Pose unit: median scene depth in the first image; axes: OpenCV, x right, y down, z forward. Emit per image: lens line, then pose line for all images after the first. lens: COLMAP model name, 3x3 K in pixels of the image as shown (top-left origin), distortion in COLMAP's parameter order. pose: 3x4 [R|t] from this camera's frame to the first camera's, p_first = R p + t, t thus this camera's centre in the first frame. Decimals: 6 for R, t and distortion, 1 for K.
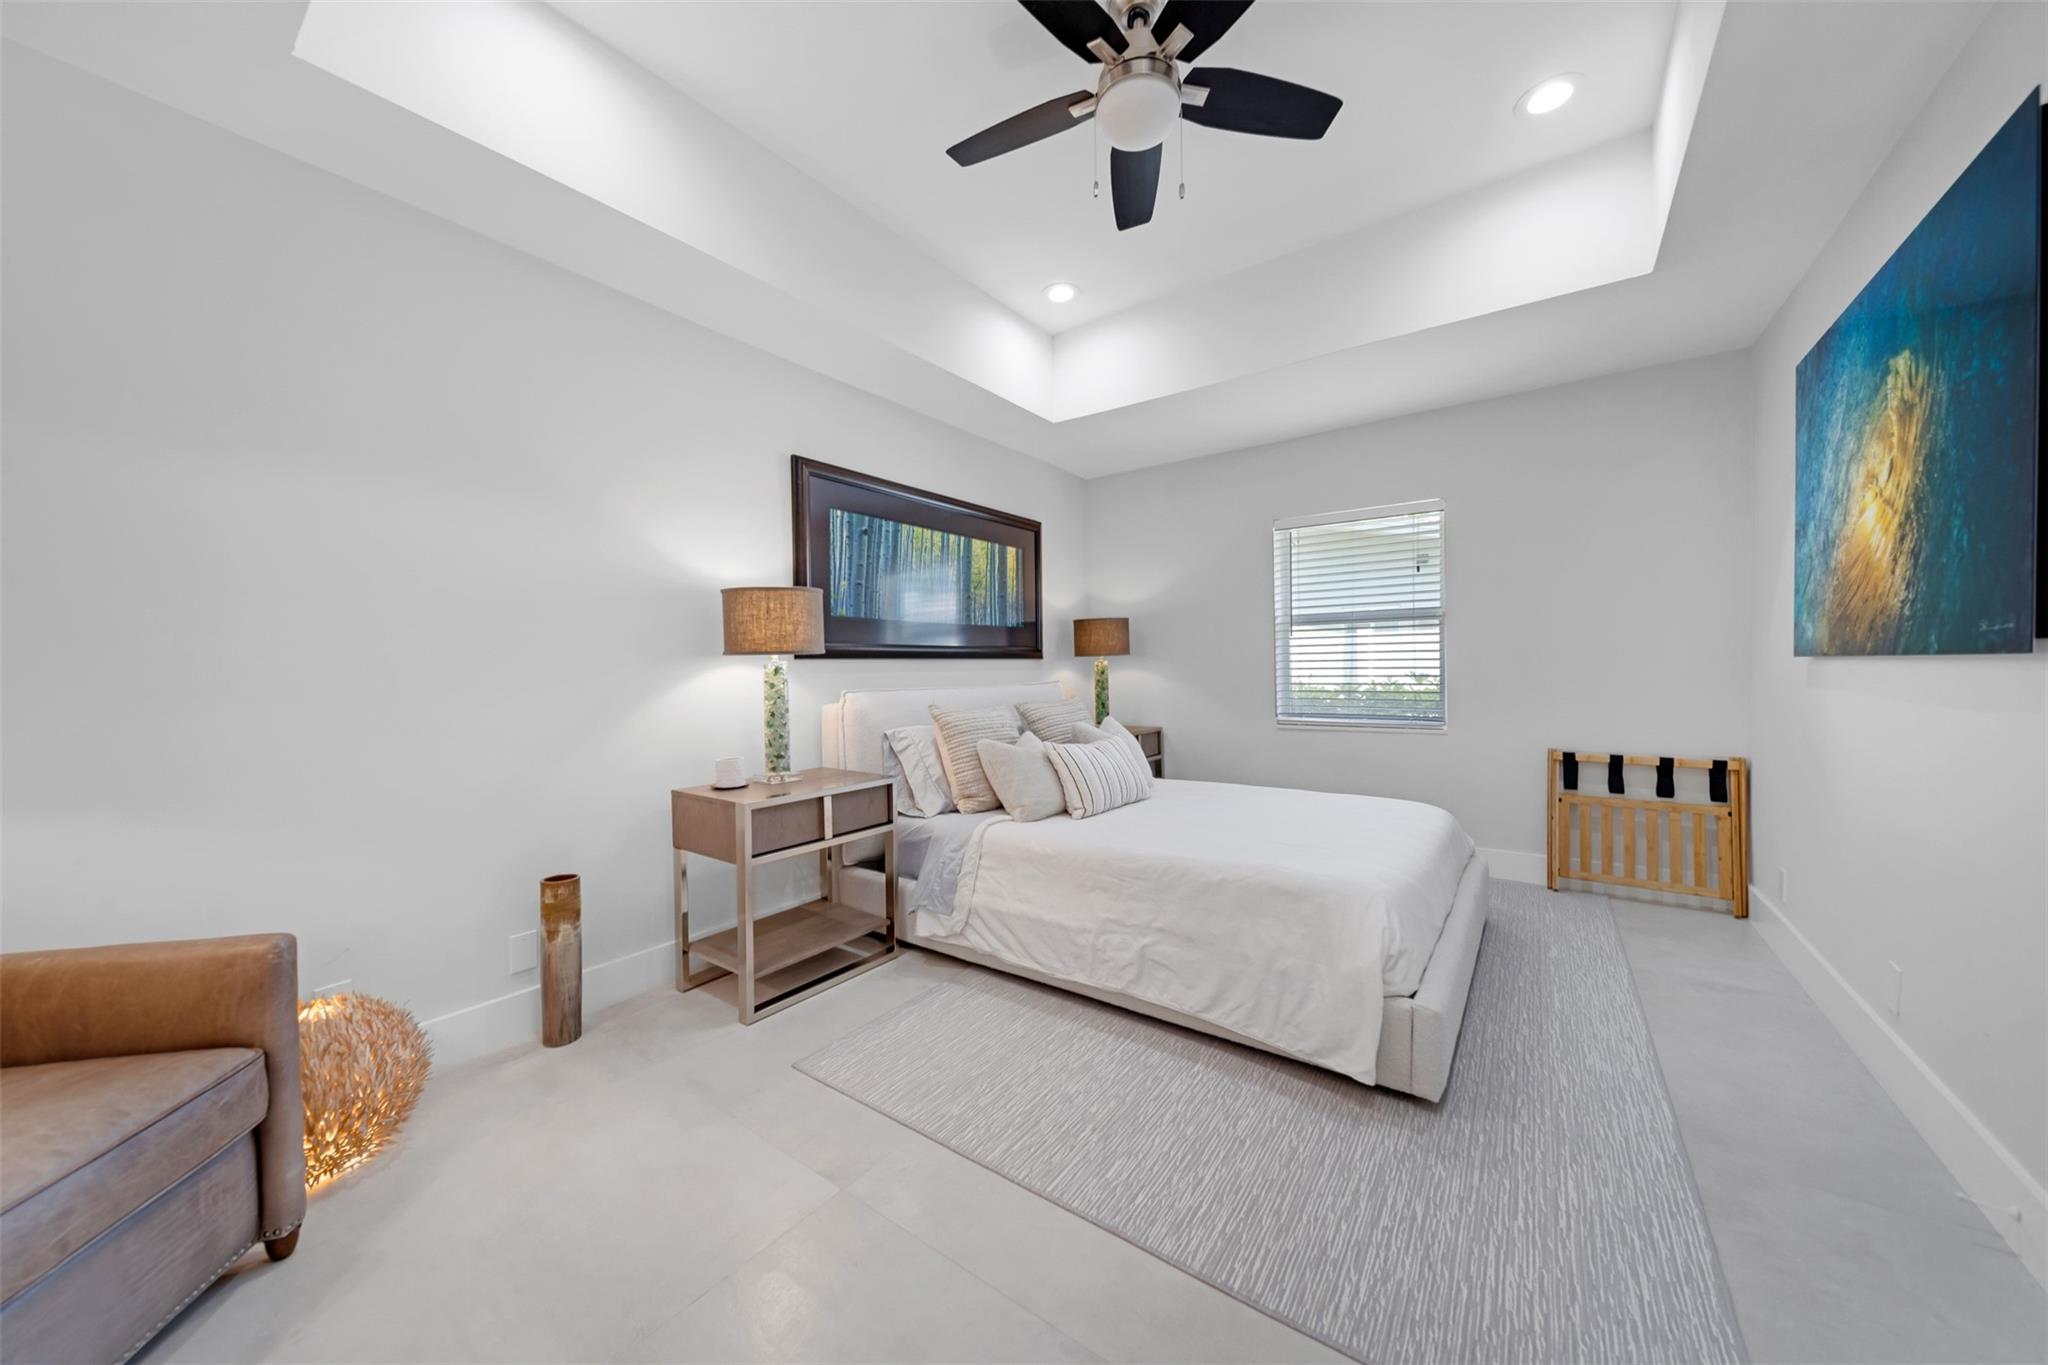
lens RADIAL K [[716.7, 0, 1019.8], [0, 716.7, 674.5], [0, 0, 1]] dist [0.003240, -0.002143]
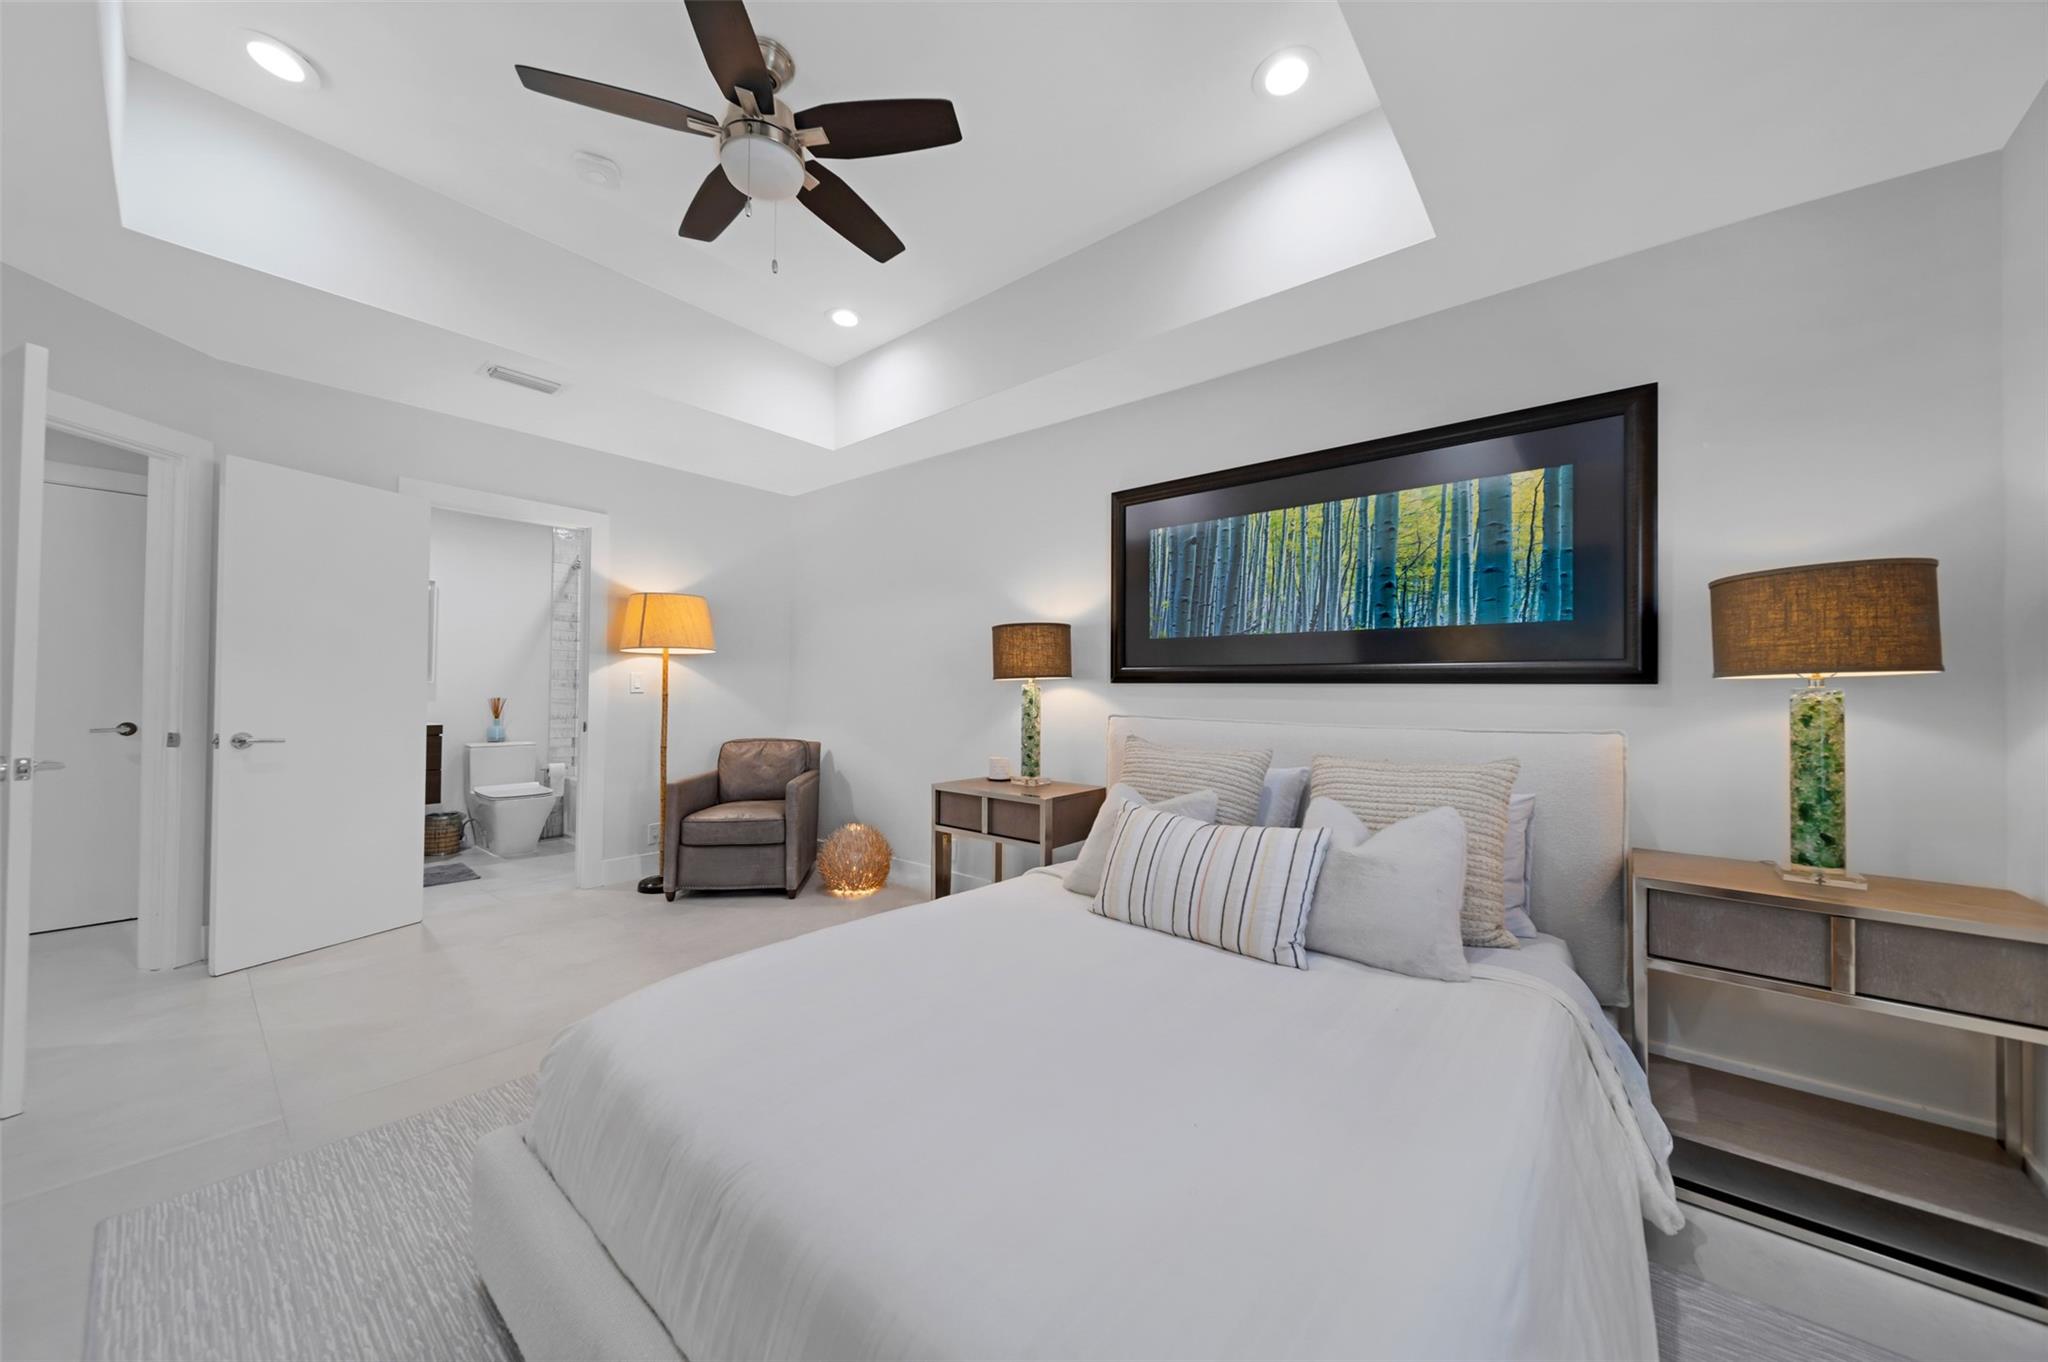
lens RADIAL K [[716.7, 0, 1023.3], [0, 716.7, 675.4], [0, 0, 1]] dist [0.003240, -0.002143]
pose [[-0.070303, -0.007191, -0.997500, 0.695140], [-0.018758, 0.999807, -0.005886, -0.022060], [0.997349, 0.018297, -0.070424, 0.860193]]
